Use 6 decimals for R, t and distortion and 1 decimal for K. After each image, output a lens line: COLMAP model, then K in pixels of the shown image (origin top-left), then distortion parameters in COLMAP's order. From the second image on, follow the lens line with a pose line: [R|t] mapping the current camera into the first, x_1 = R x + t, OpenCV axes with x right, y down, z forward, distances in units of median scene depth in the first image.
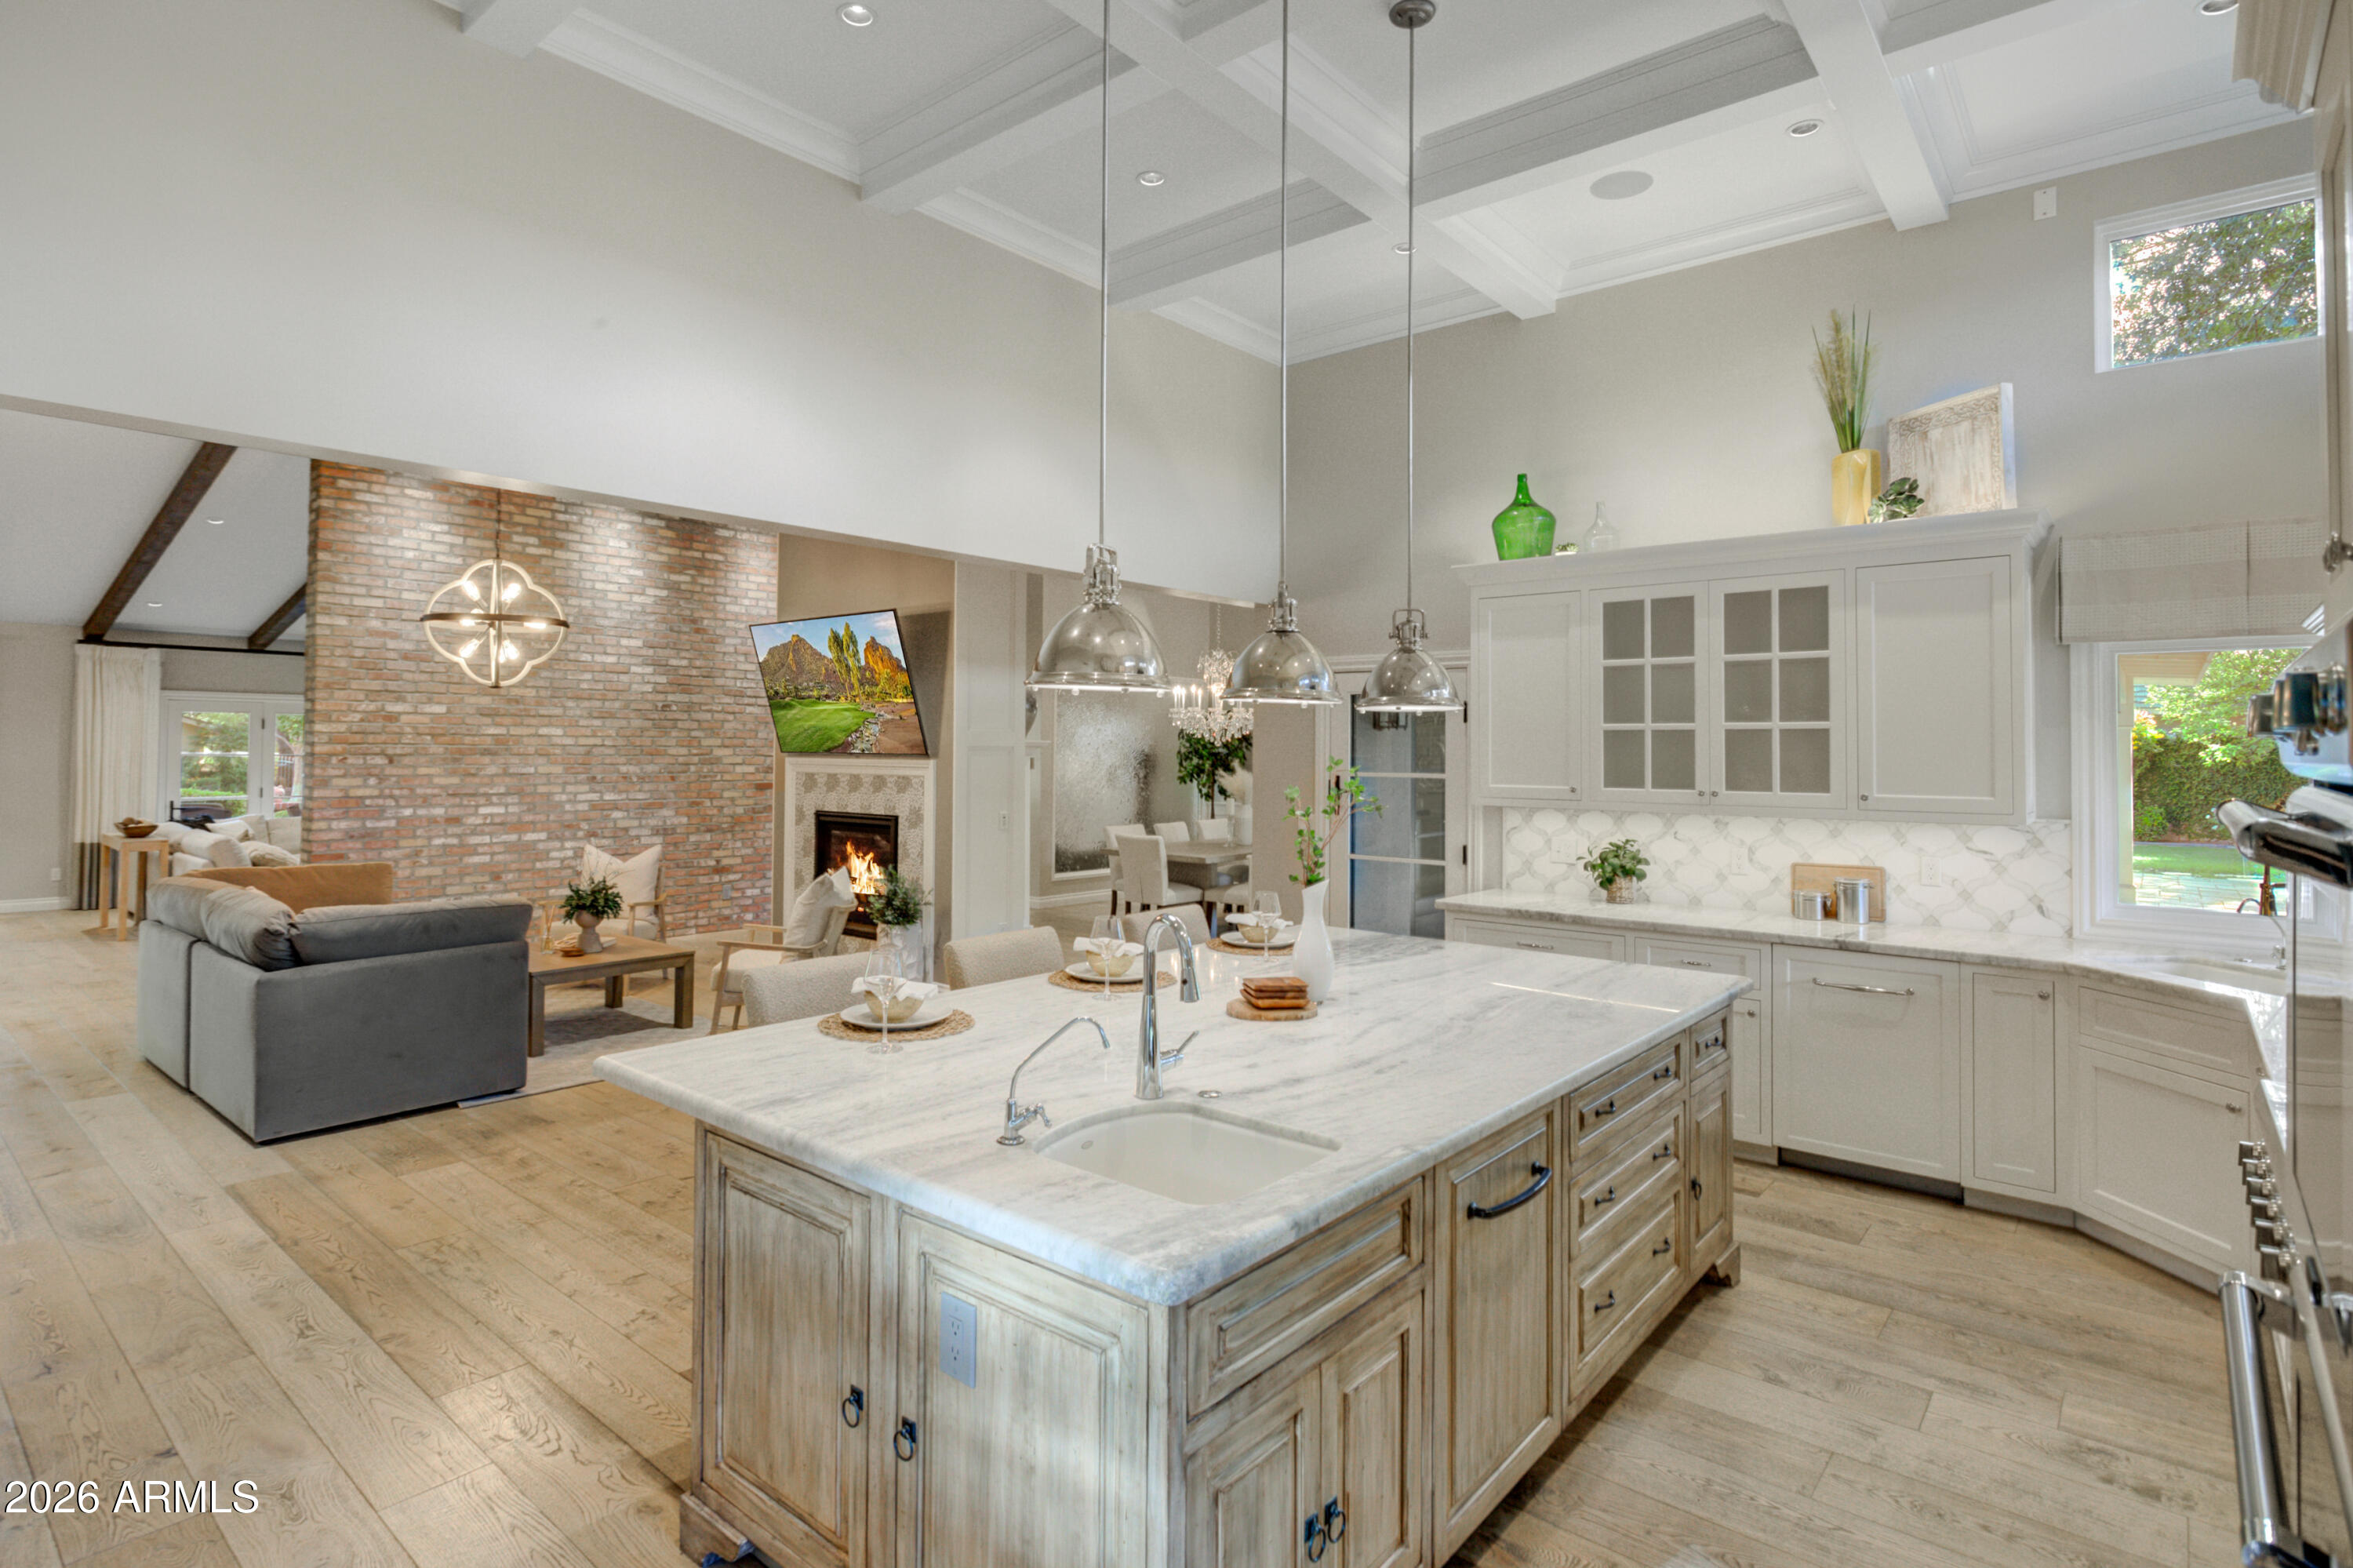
lens RADIAL K [[1181.3, 0, 1125.3], [0, 1181.3, 729.2], [0, 0, 1]] dist [-0.000156, -0.000040]
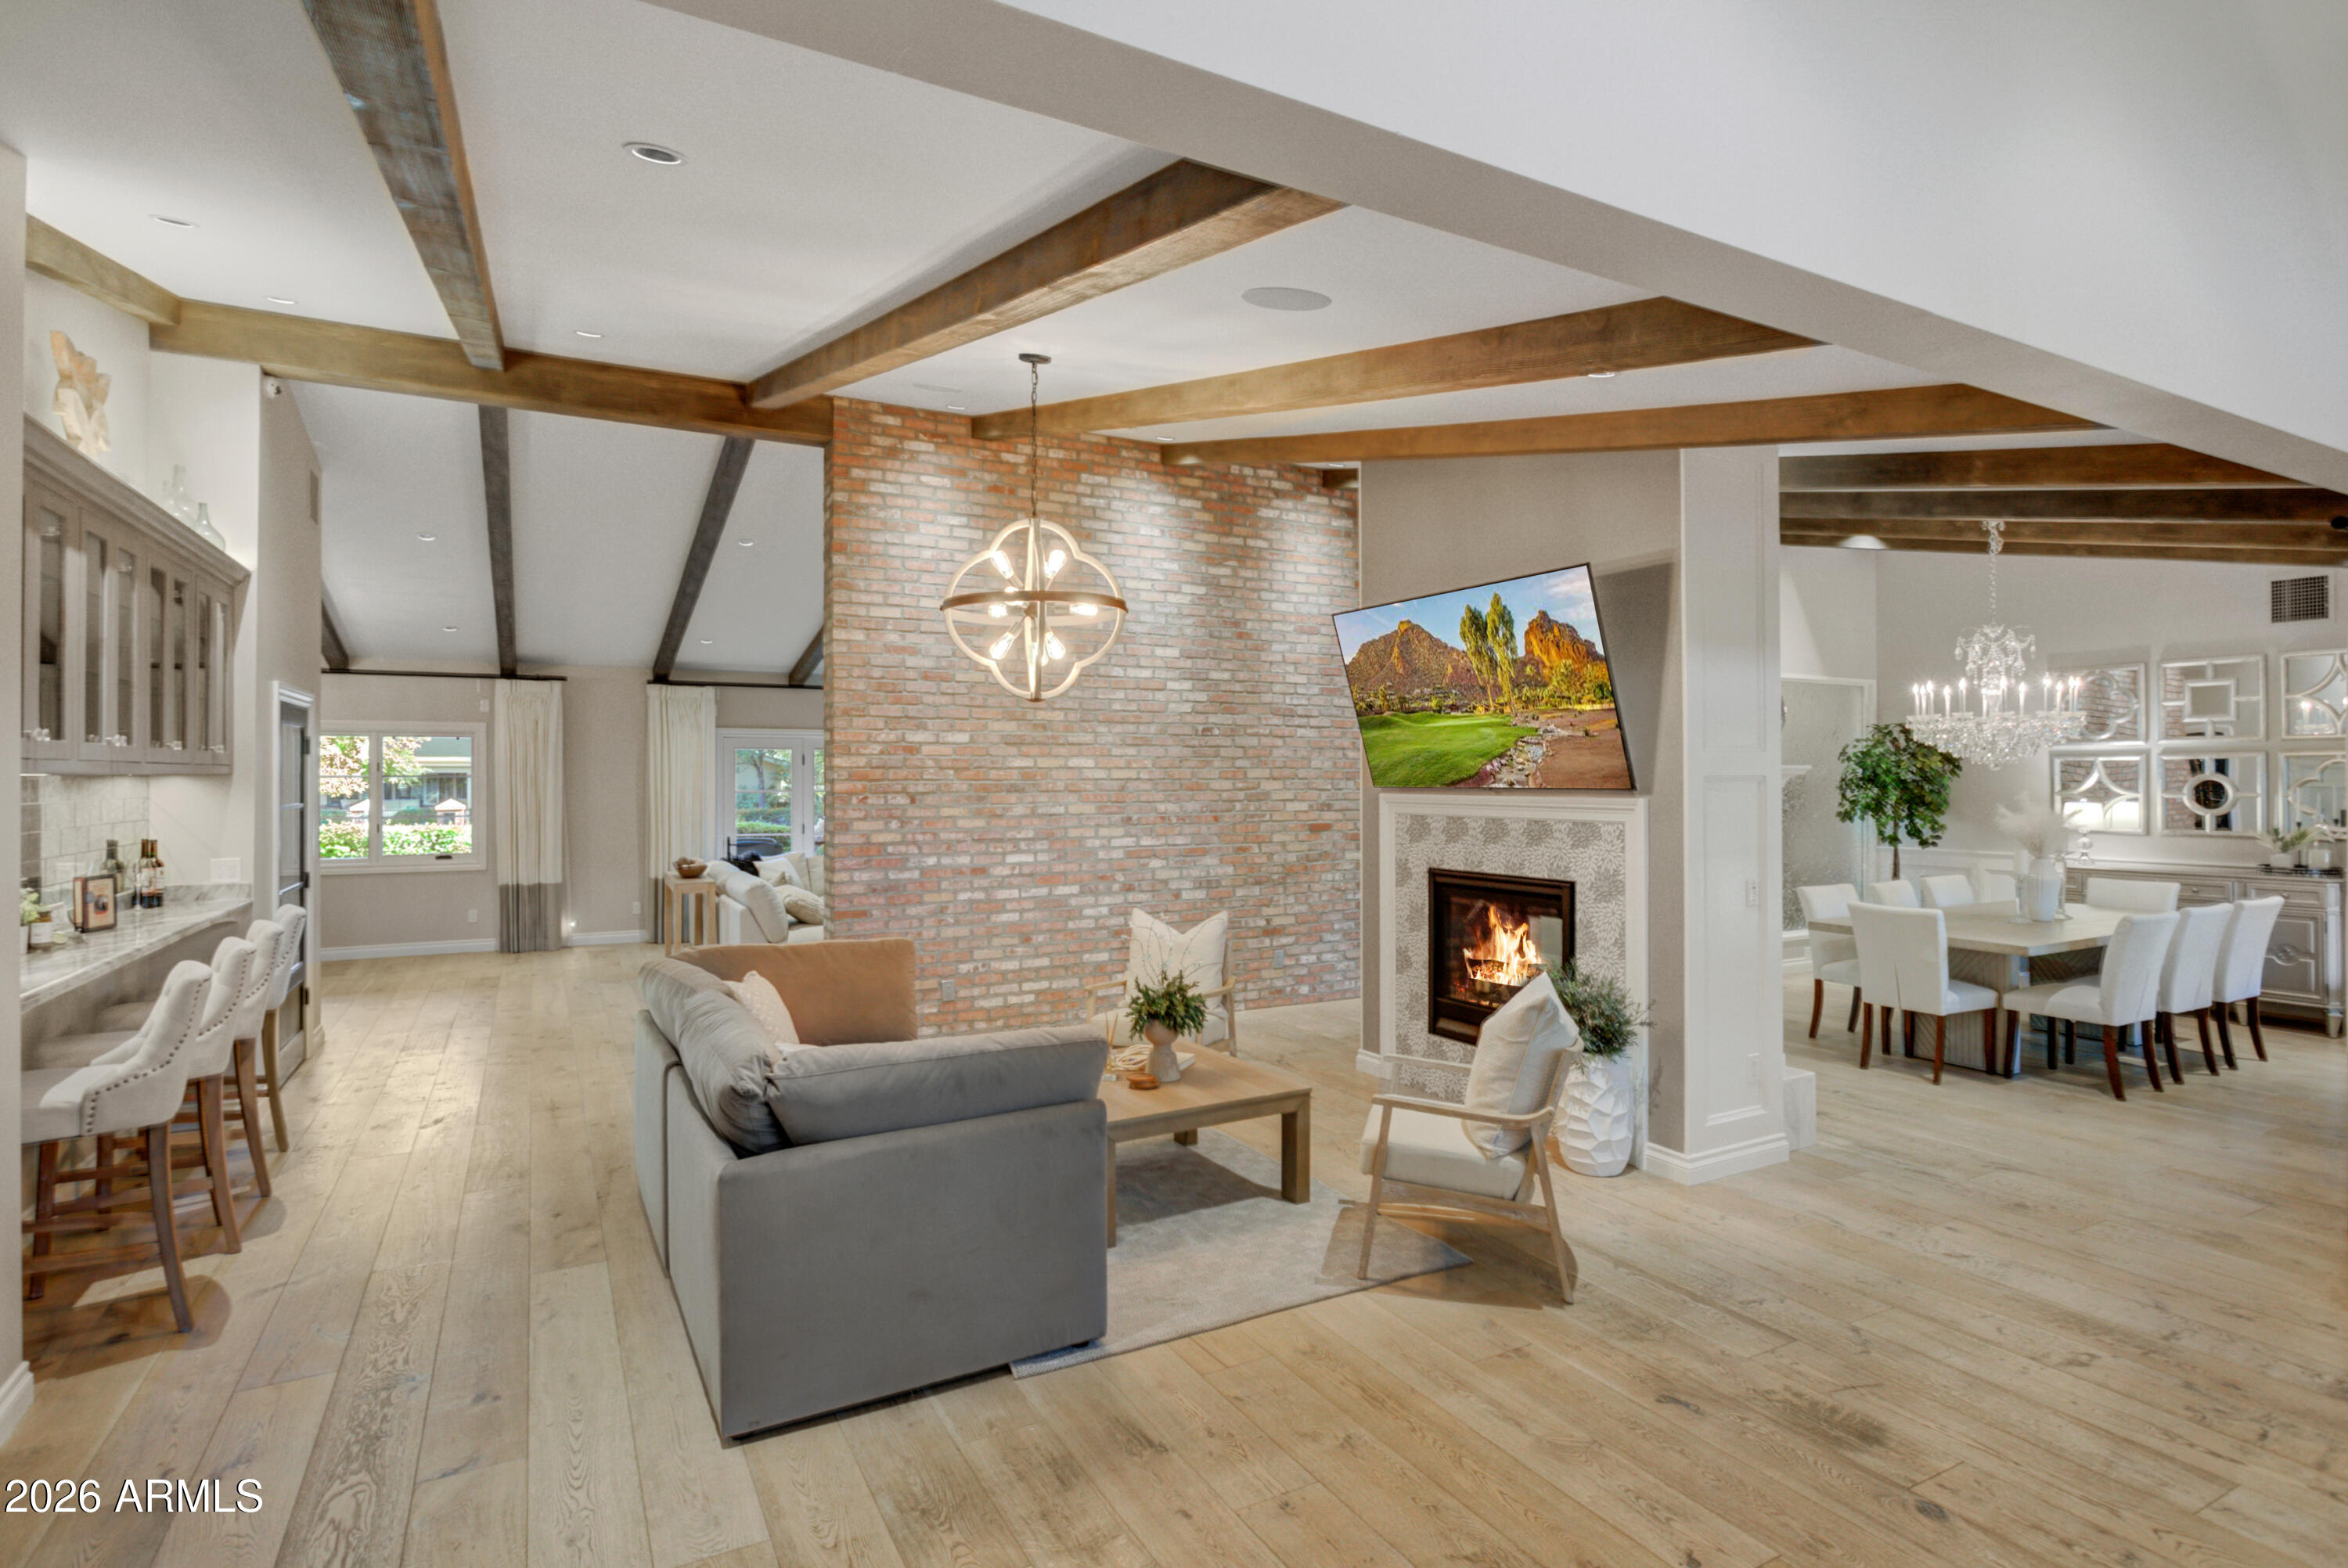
lens RADIAL K [[1152.5, 0, 1168.2], [0, 1152.5, 789.8], [0, 0, 1]] dist [-0.008349, 0.000272]
pose [[0.941490, -0.006399, -0.336980, -0.166461], [0.015968, 0.999544, 0.025631, 0.001225], [0.336663, -0.029512, 0.941163, 0.276725]]
